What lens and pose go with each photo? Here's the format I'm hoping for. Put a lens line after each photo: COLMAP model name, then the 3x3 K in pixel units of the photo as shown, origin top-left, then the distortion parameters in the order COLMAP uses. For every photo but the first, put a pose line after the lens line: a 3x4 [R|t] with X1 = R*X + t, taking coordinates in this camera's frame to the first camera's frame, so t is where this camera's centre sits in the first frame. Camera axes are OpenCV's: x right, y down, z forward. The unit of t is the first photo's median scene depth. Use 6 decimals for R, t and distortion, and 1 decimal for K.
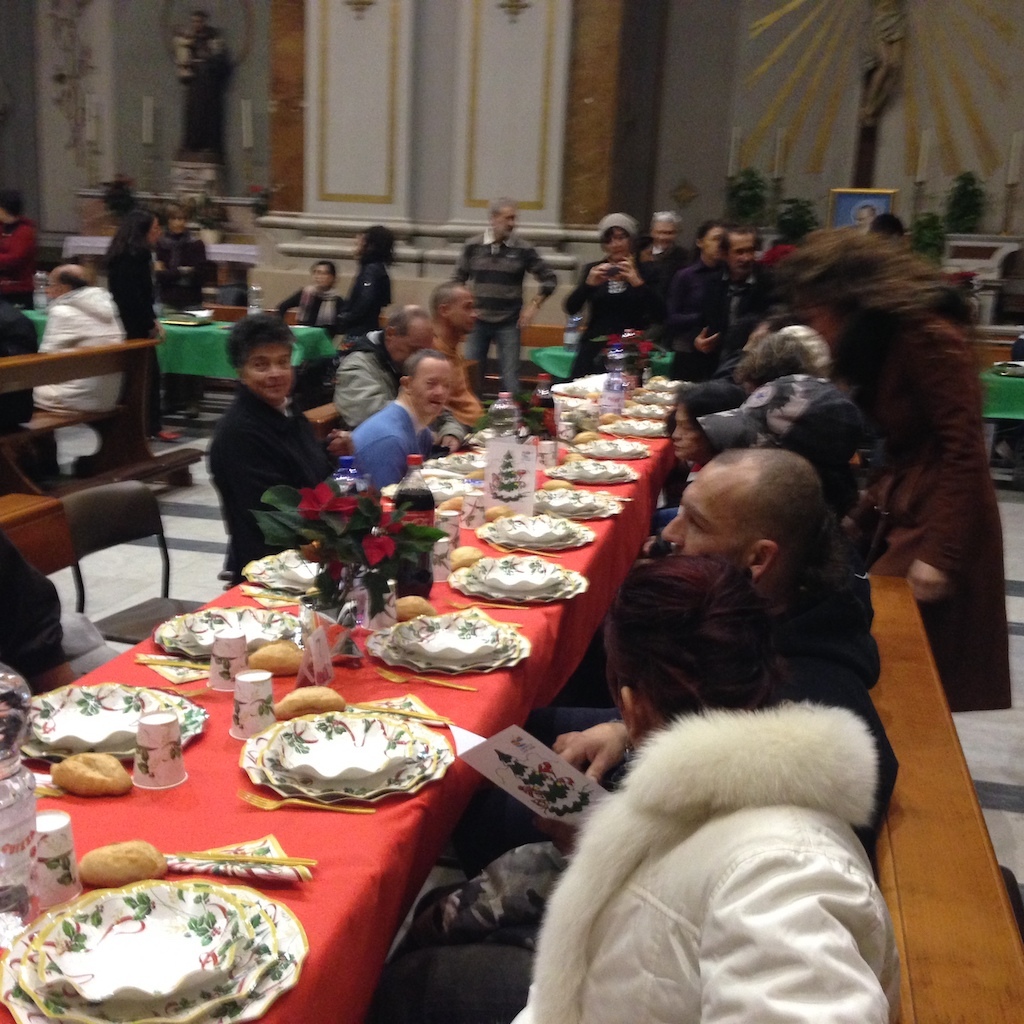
lens RADIAL K [[1235.8, 0, 502.9], [0, 1235.8, 519.5], [0, 0, 1]] dist [0.042759, 0.000000]
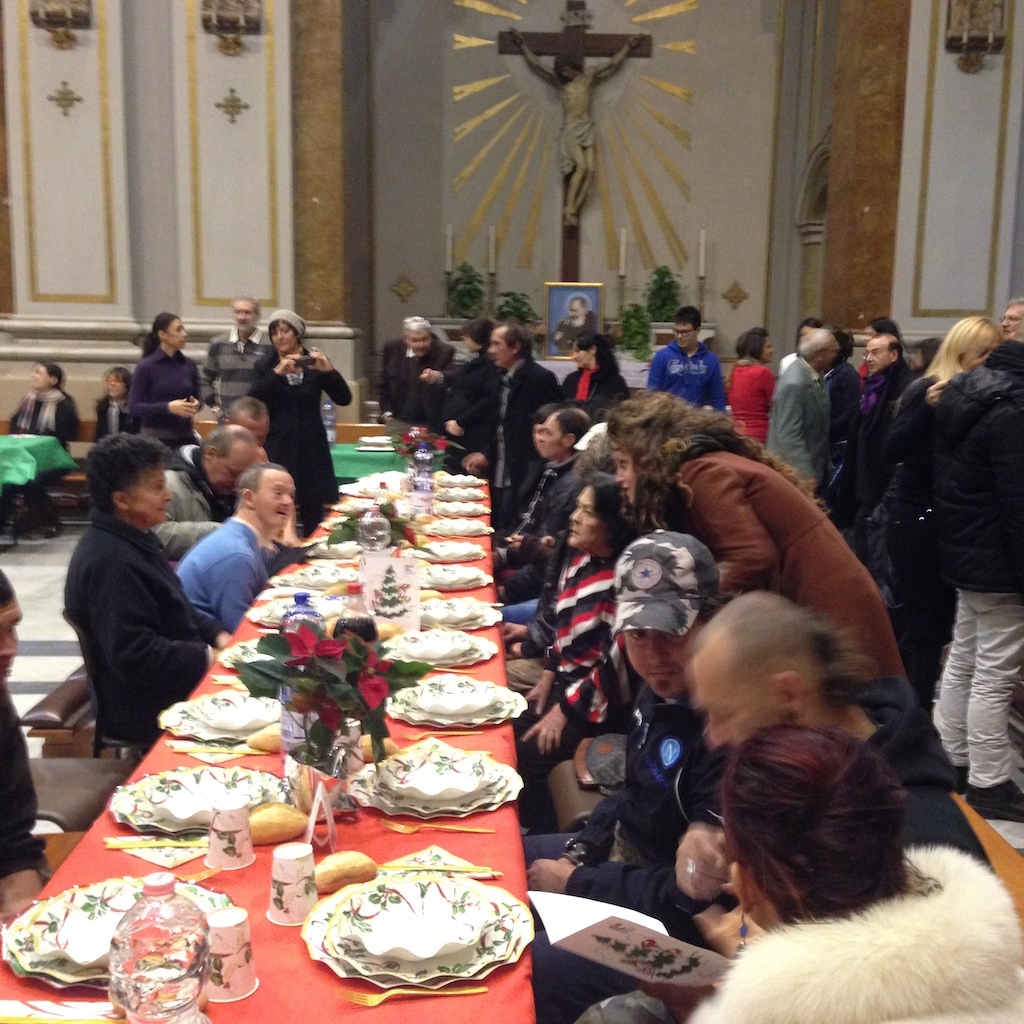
lens RADIAL K [[1235.8, 0, 511.6], [0, 1235.8, 513.7], [0, 0, 1]] dist [0.042759, 0.000000]
pose [[0.966820, -0.061247, 0.248007, -0.140918], [0.079364, 0.994807, -0.063715, -0.026362], [-0.242817, 0.081284, 0.966661, 0.036788]]
